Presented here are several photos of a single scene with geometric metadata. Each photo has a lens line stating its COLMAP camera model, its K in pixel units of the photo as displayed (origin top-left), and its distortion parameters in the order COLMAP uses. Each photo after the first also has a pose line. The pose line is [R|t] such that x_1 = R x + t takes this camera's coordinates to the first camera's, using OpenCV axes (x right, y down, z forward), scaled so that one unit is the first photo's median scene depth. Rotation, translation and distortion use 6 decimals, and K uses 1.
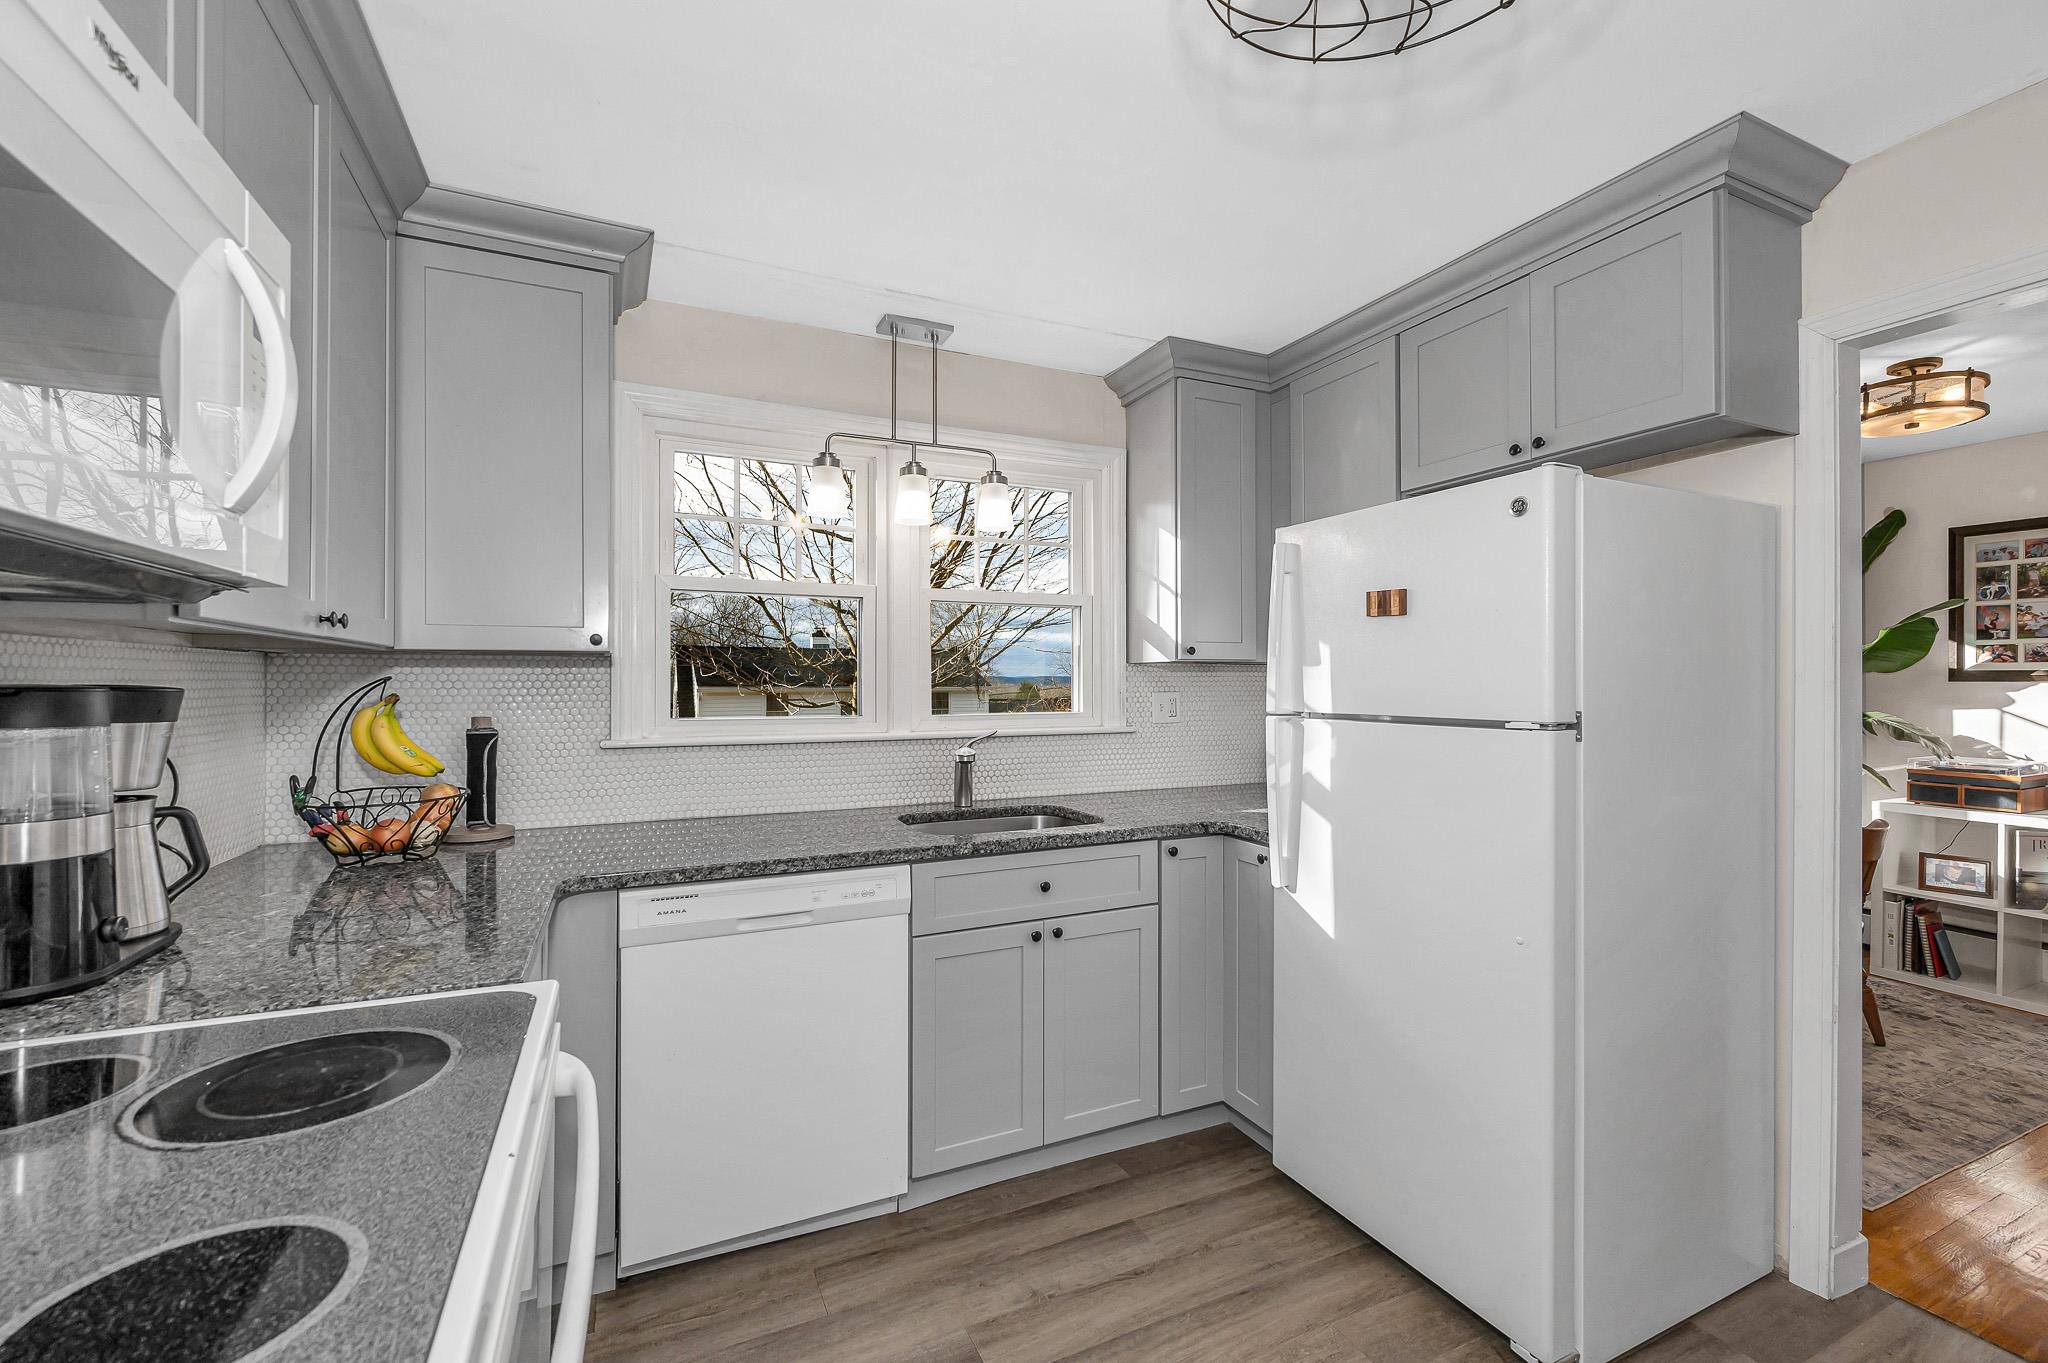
lens RADIAL K [[843.3, 0, 1040.8], [0, 843.3, 680.3], [0, 0, 1]] dist [0.007719, -0.000230]
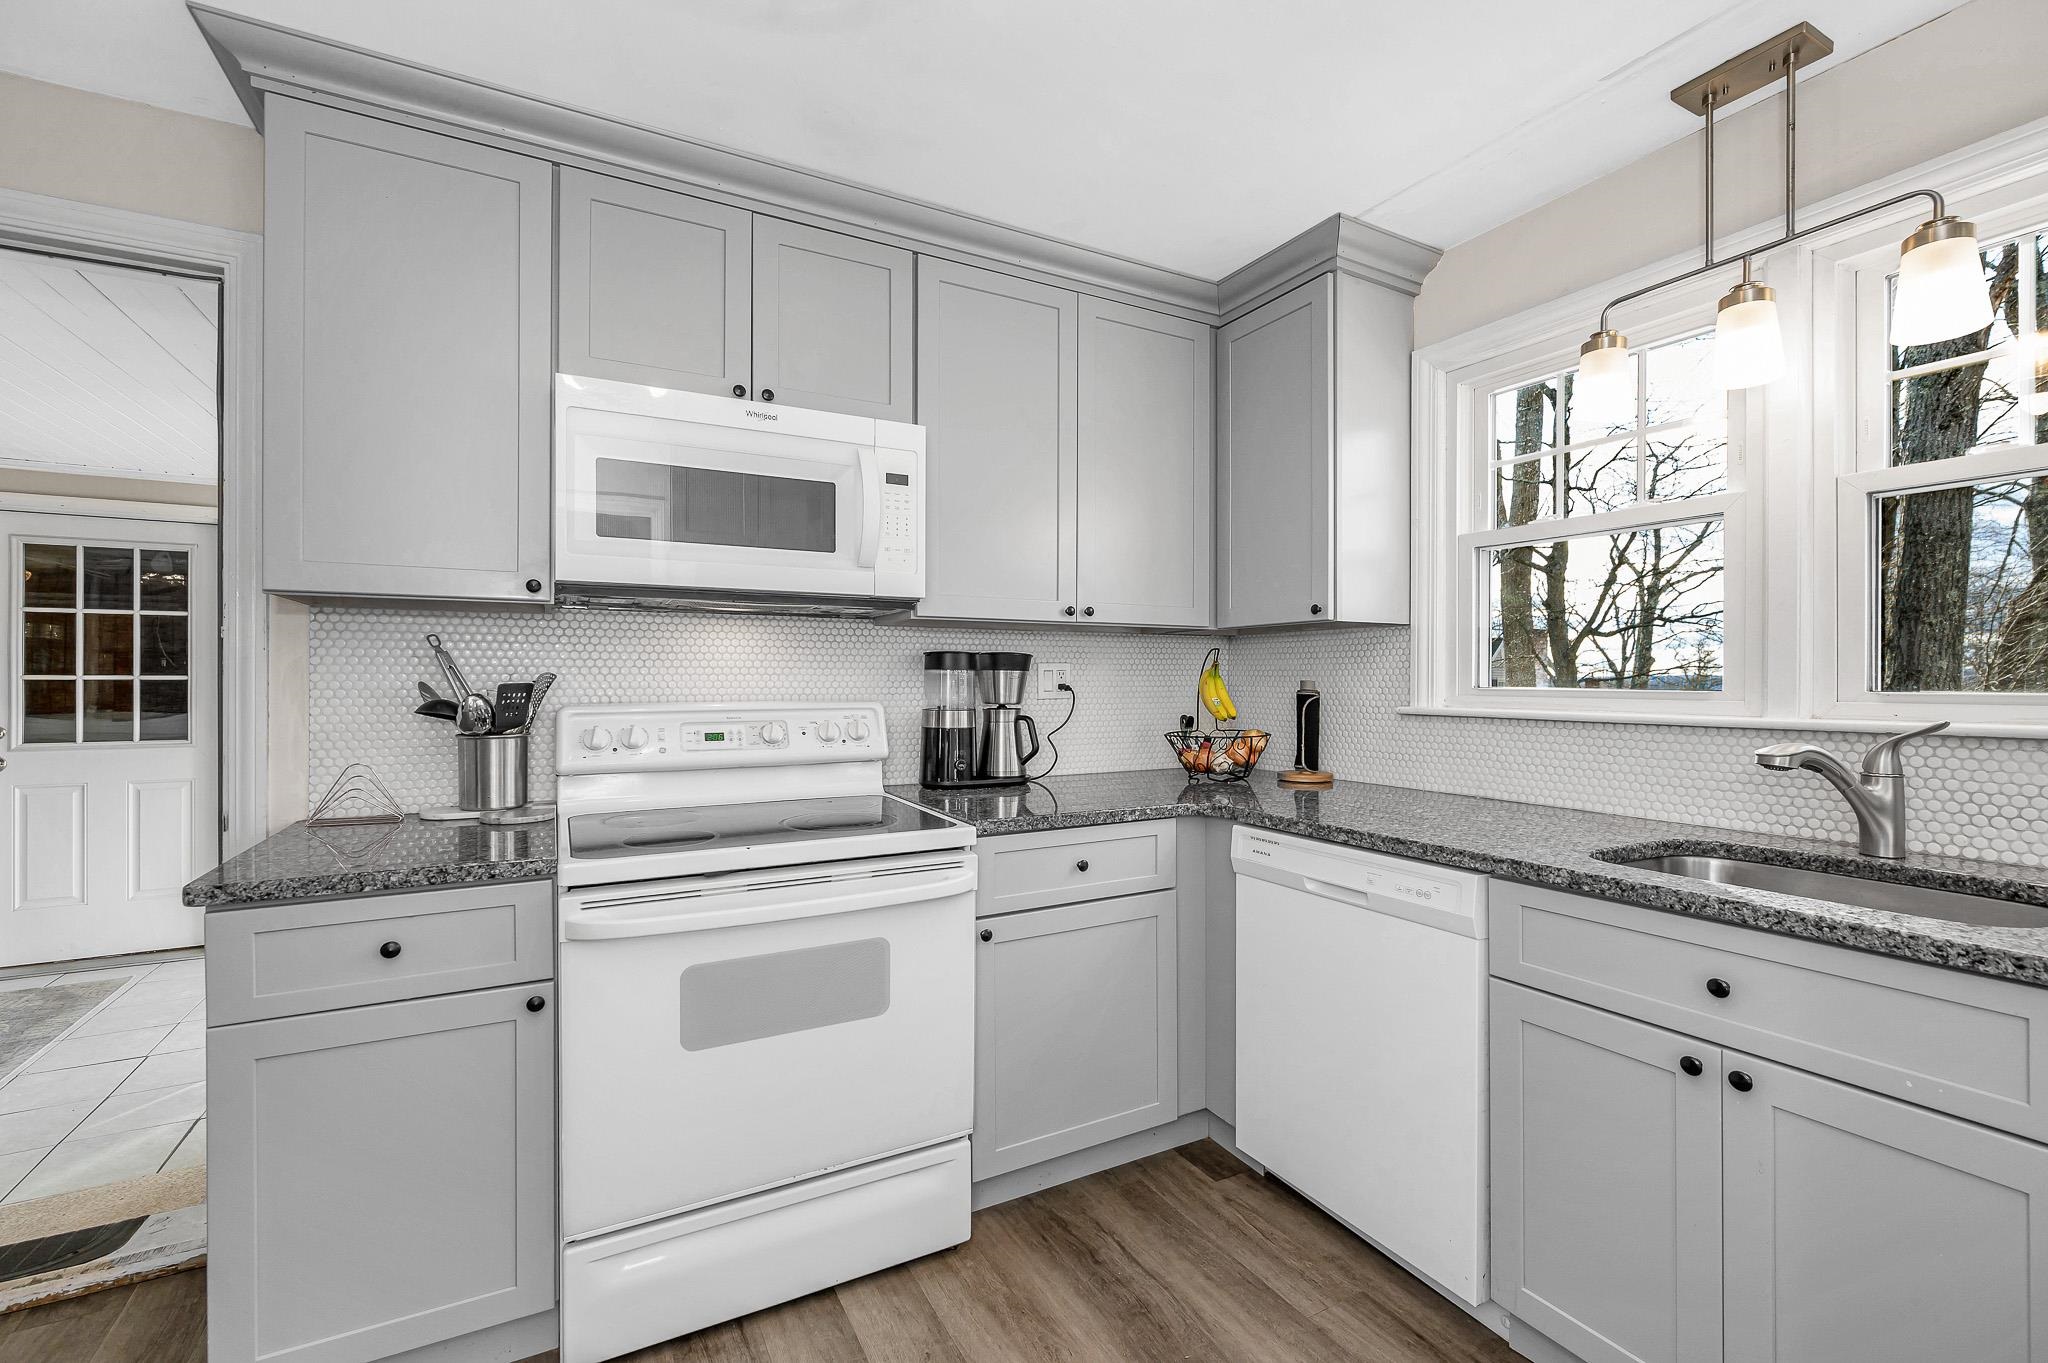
lens RADIAL K [[843.3, 0, 1002.4], [0, 843.3, 675.3], [0, 0, 1]] dist [0.007719, -0.000230]
pose [[0.077678, -0.002303, -0.996976, 0.558691], [0.004533, 0.999988, -0.001957, 0.039598], [0.996968, -0.004367, 0.077688, 0.514825]]
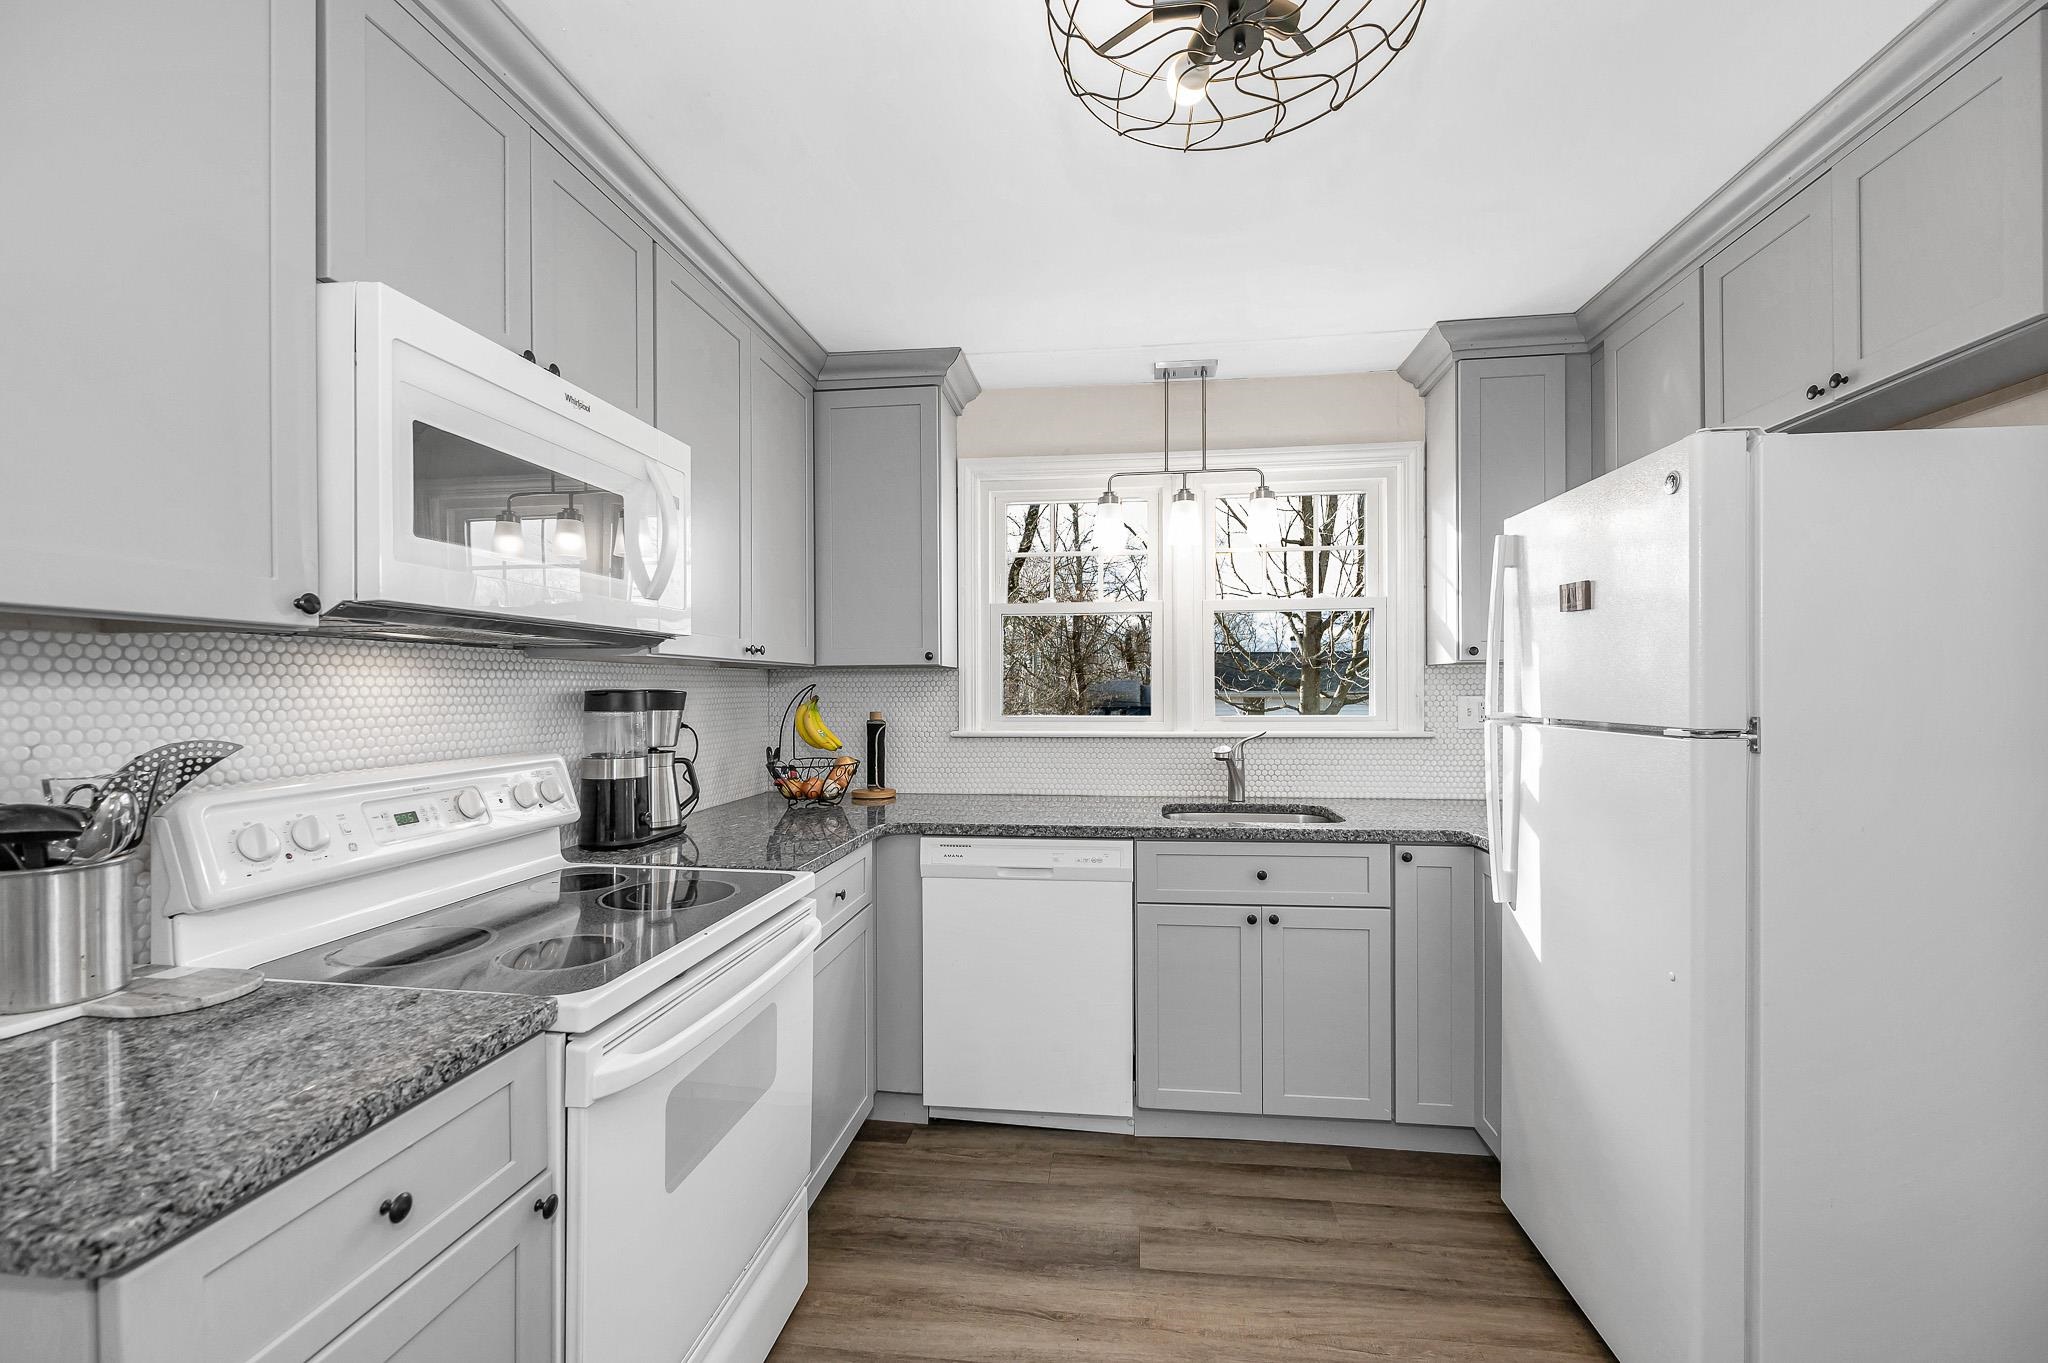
lens RADIAL K [[843.3, 0, 1031.0], [0, 843.3, 690.8], [0, 0, 1]] dist [0.007719, -0.000230]
pose [[0.847497, -0.001144, -0.530798, 0.346652], [0.005195, 0.999968, 0.006140, 0.001018], [0.530774, -0.007961, 0.847476, -0.072323]]
